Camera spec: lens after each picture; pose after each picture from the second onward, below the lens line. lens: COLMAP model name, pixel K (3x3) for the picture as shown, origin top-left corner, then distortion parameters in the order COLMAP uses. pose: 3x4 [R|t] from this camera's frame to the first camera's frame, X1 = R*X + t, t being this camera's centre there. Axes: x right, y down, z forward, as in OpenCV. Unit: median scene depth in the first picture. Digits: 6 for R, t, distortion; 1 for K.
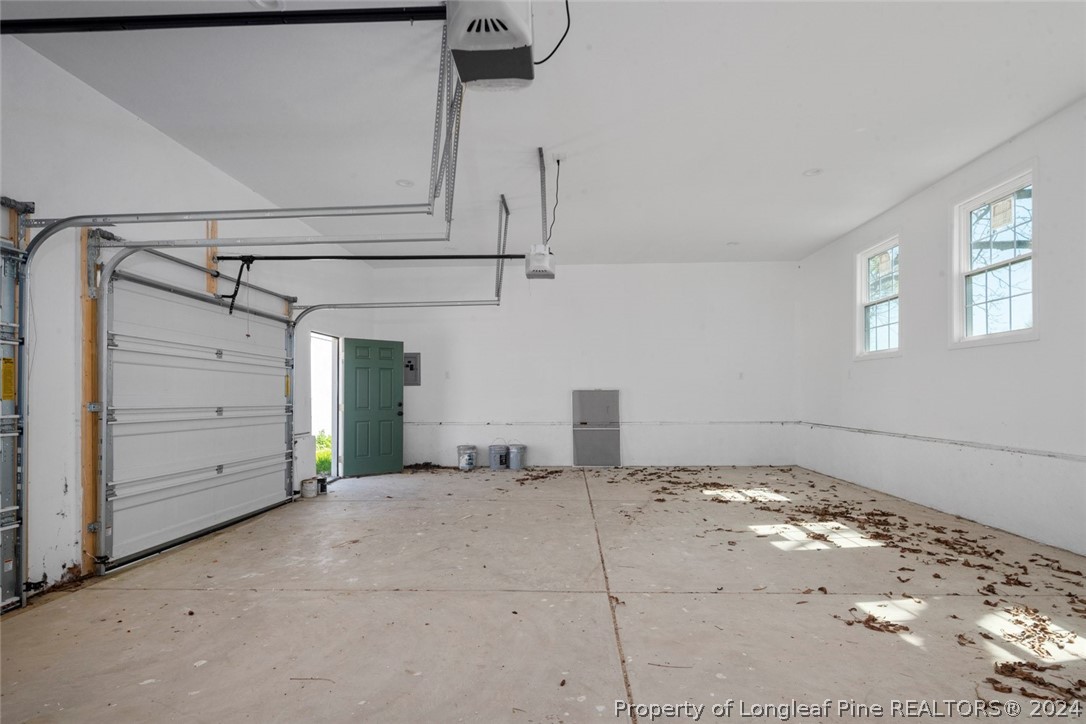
lens RADIAL K [[527.1, 0, 537.0], [0, 527.1, 397.9], [0, 0, 1]] dist [-0.000401, -0.002413]
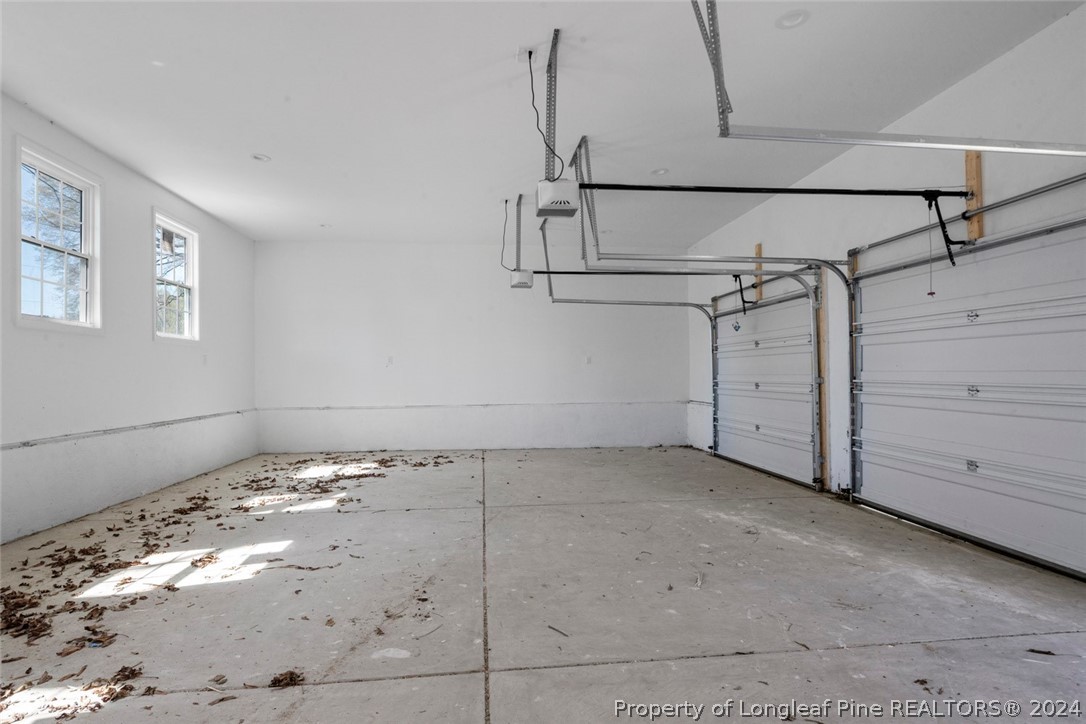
lens RADIAL K [[535.2, 0, 546.3], [0, 535.2, 366.1], [0, 0, 1]] dist [0.001778, -0.001772]
pose [[-0.984212, 0.011283, -0.176632, 0.151869], [0.013420, 0.999850, -0.010913, -0.010478], [0.176482, -0.013111, -0.984217, 1.697053]]
